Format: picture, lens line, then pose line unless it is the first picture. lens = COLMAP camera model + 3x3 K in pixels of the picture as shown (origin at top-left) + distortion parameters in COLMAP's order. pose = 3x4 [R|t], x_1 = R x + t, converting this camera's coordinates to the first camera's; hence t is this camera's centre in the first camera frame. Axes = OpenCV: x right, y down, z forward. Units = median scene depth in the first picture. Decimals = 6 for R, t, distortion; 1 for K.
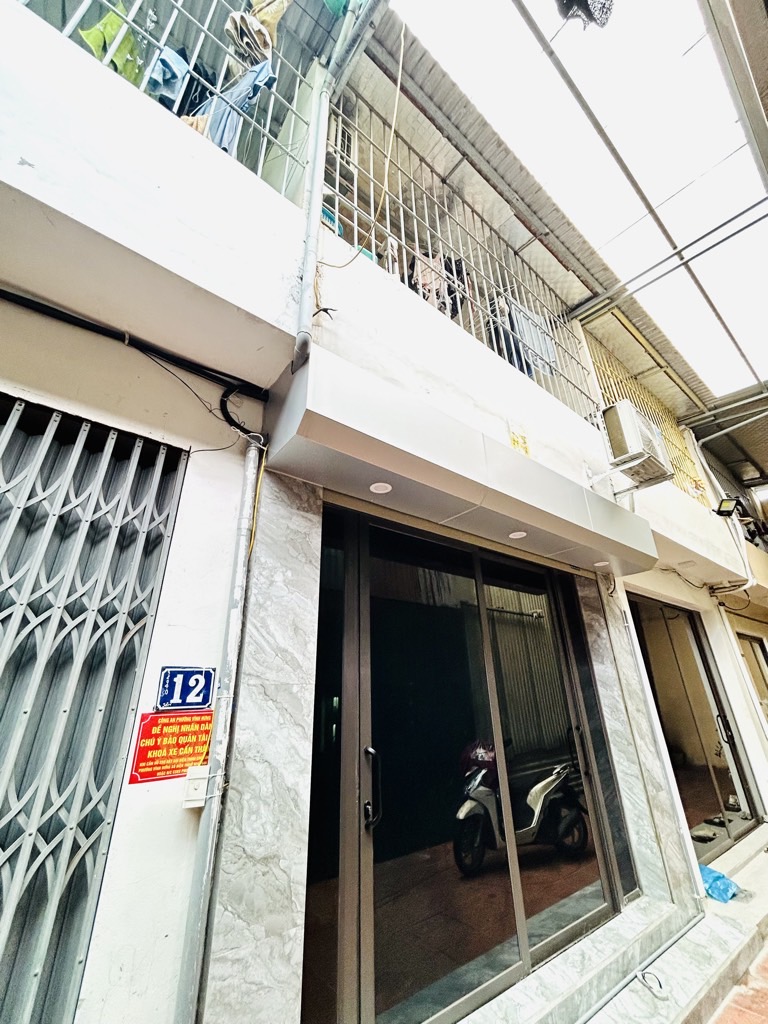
lens RADIAL K [[413.8, 0, 387.6], [0, 413.8, 519.6], [0, 0, 1]] dist [0.003110, -0.000421]
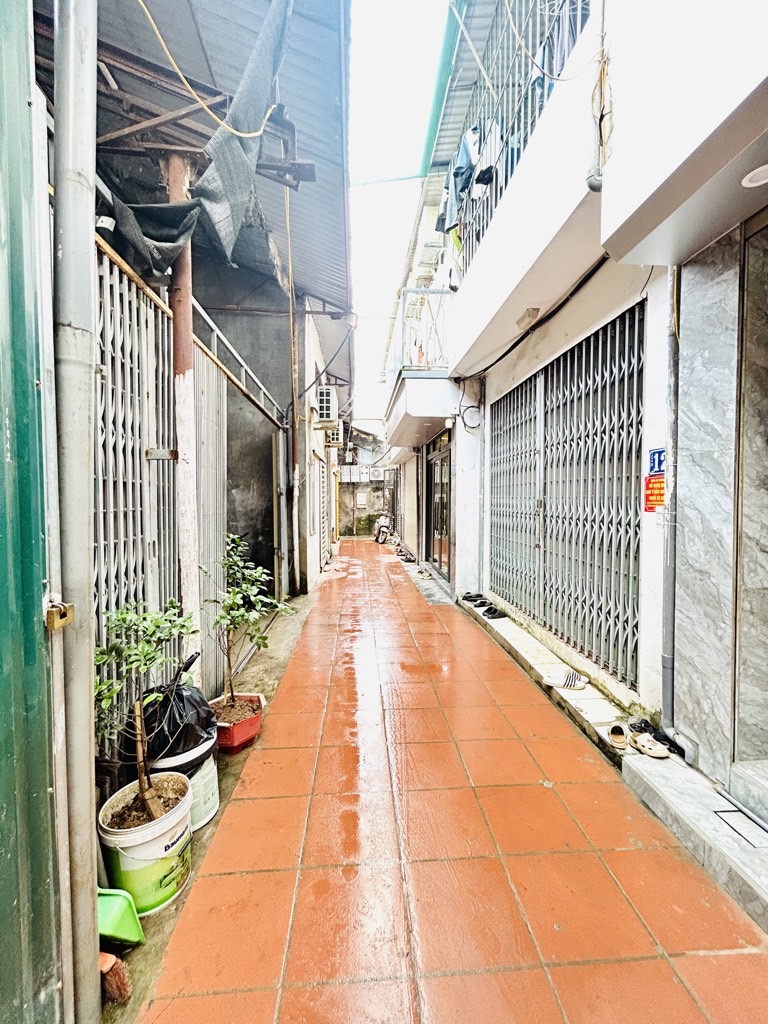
lens RADIAL K [[413.8, 0, 388.2], [0, 413.8, 509.8], [0, 0, 1]] dist [0.003110, -0.000421]
pose [[-0.556130, 0.057325, -0.829116, 1.281408], [0.357997, 0.916844, -0.176736, 0.457139], [0.750039, -0.395109, -0.530407, 0.938553]]
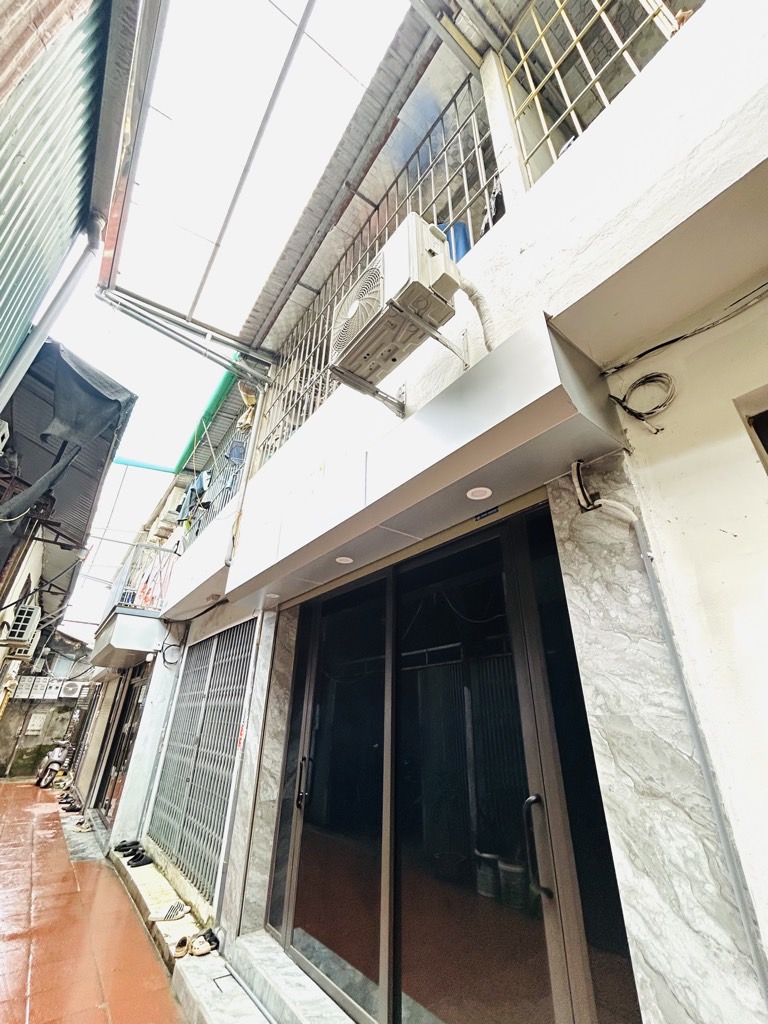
lens RADIAL K [[413.8, 0, 383.3], [0, 413.8, 512.3], [0, 0, 1]] dist [0.003110, -0.000421]
pose [[-0.020261, -0.423340, -0.905744, 2.313813], [0.391866, 0.830083, -0.396741, 0.681874], [0.919799, -0.362969, 0.149075, 1.811211]]
